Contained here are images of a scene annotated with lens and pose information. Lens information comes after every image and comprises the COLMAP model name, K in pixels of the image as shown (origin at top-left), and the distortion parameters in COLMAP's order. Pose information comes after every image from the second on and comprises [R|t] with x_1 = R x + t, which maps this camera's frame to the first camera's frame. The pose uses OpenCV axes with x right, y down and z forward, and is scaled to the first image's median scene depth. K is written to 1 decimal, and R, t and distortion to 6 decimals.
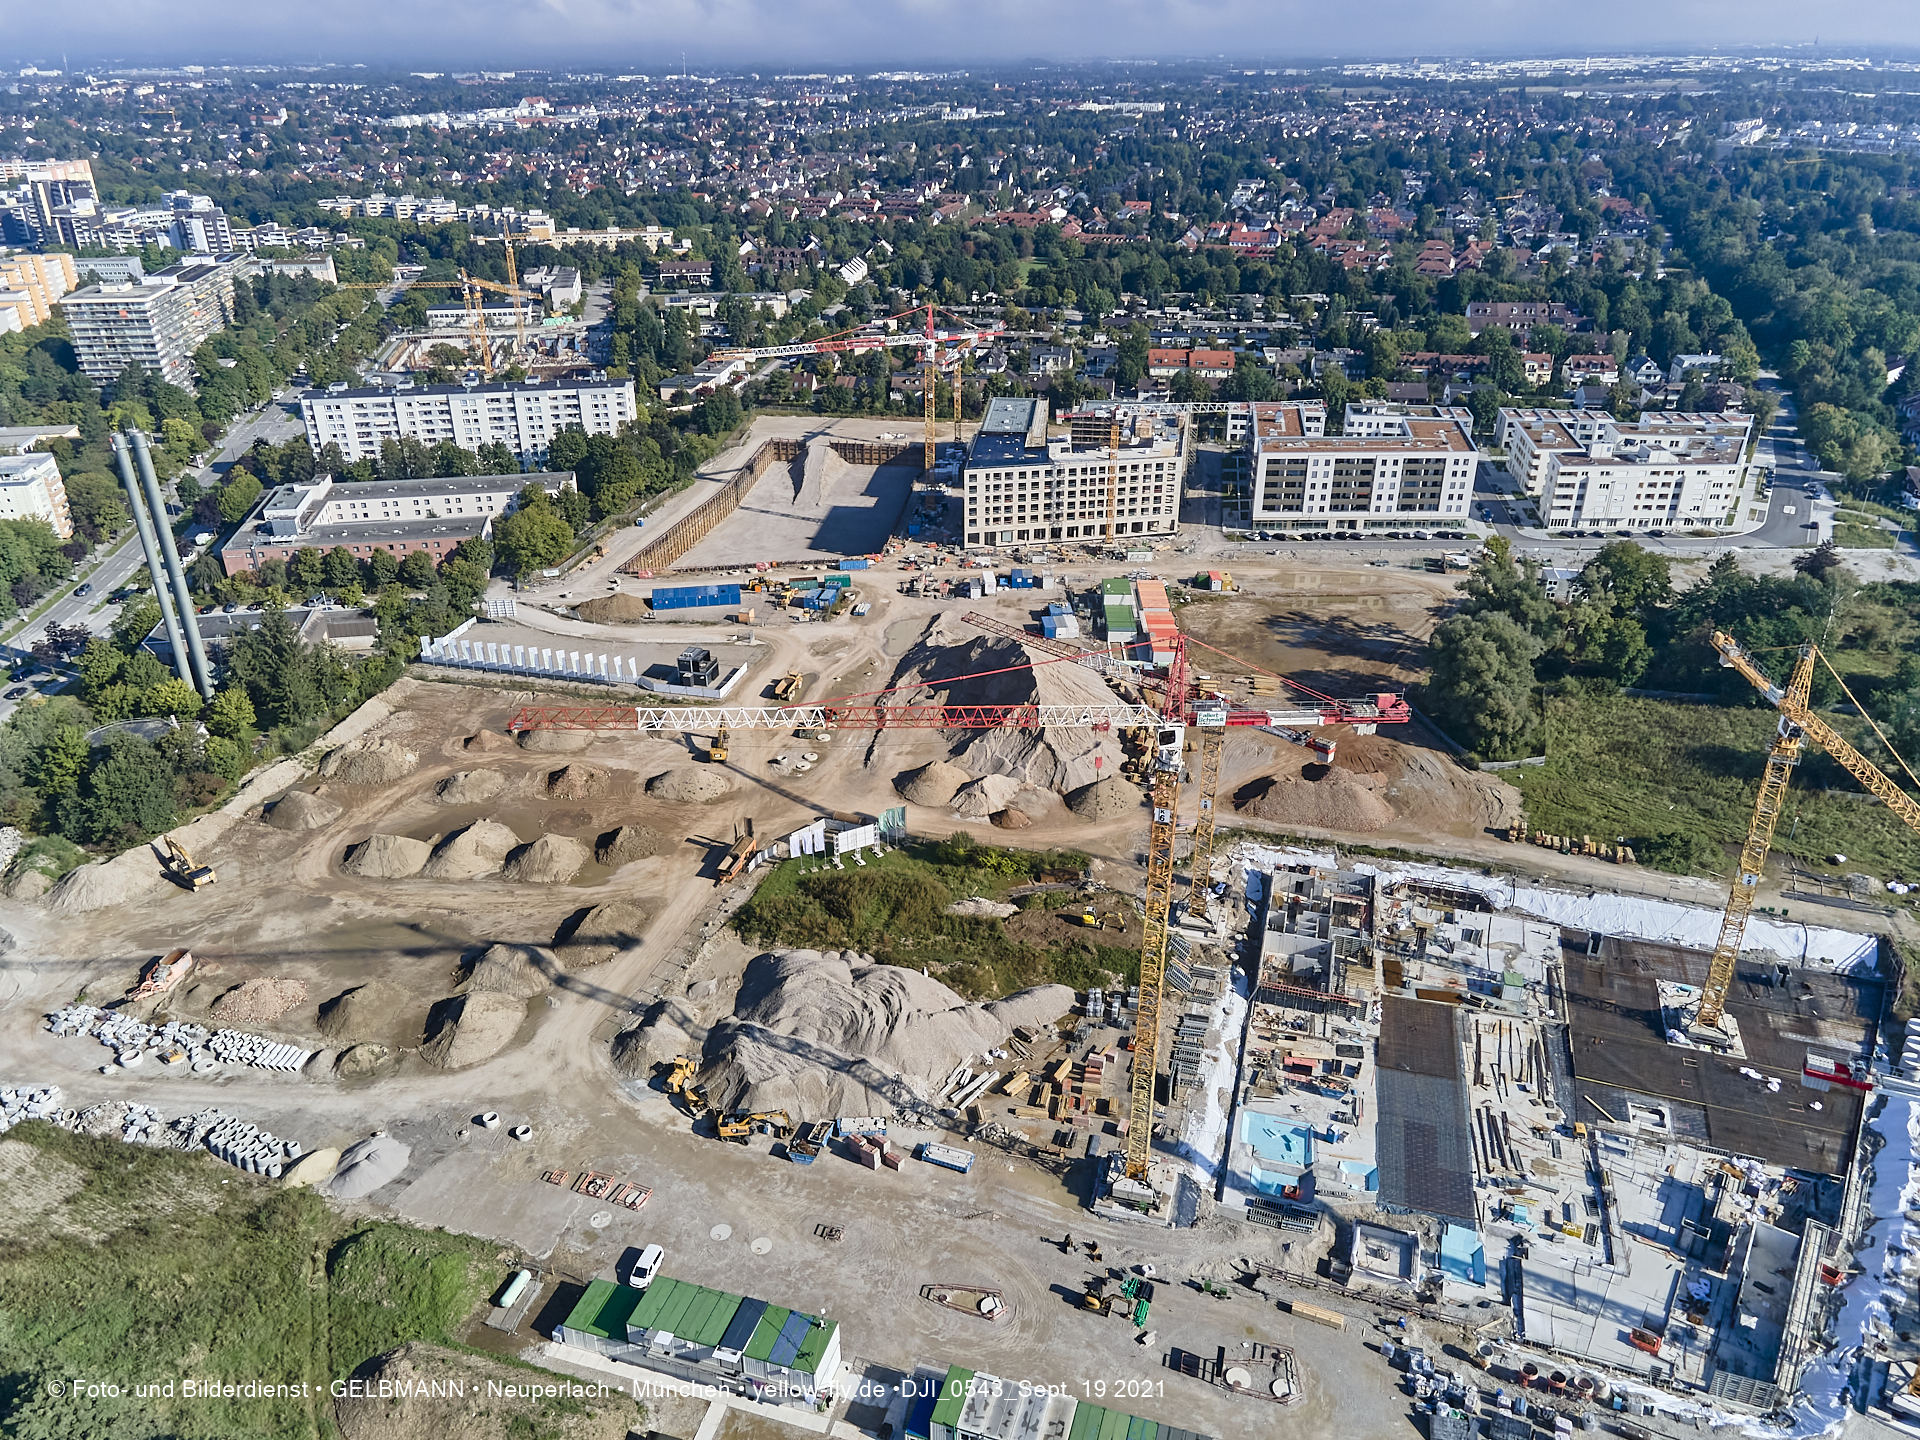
lens RADIAL K [[1393.4, 0, 957.9], [0, 1393.4, 718.6], [0, 0, 1]] dist [0.019902, 0.037991]
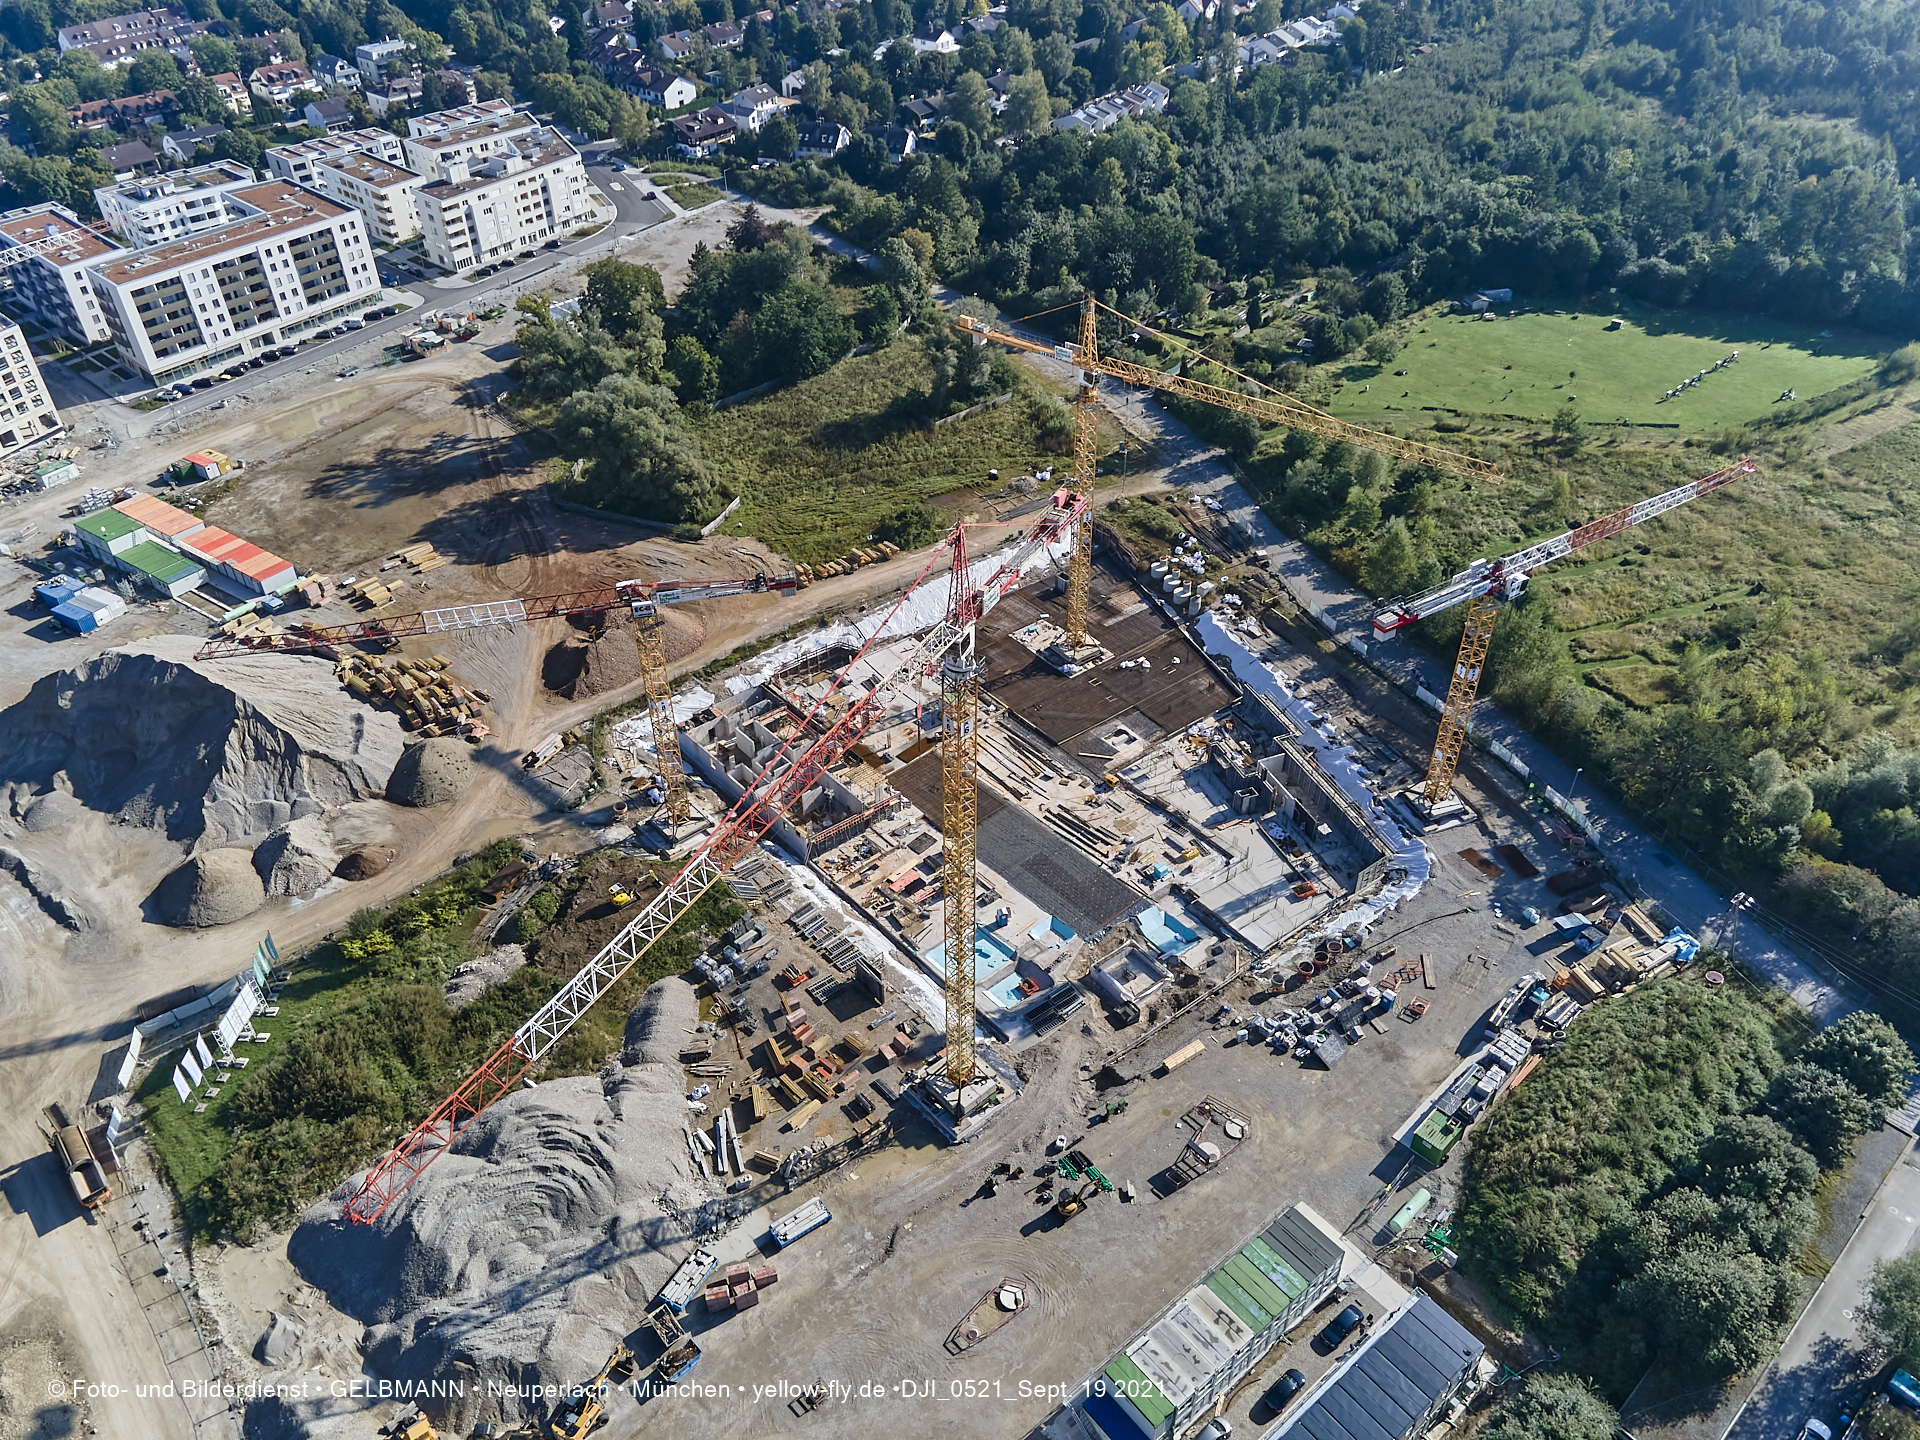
lens RADIAL K [[1393.4, 0, 959.9], [0, 1393.4, 714.3], [0, 0, 1]] dist [0.019902, 0.037991]
pose [[0.547816, -0.514343, 0.659810, -0.256889], [0.376789, 0.855851, 0.354329, -0.149731], [-0.746946, 0.054502, 0.662647, 0.267807]]
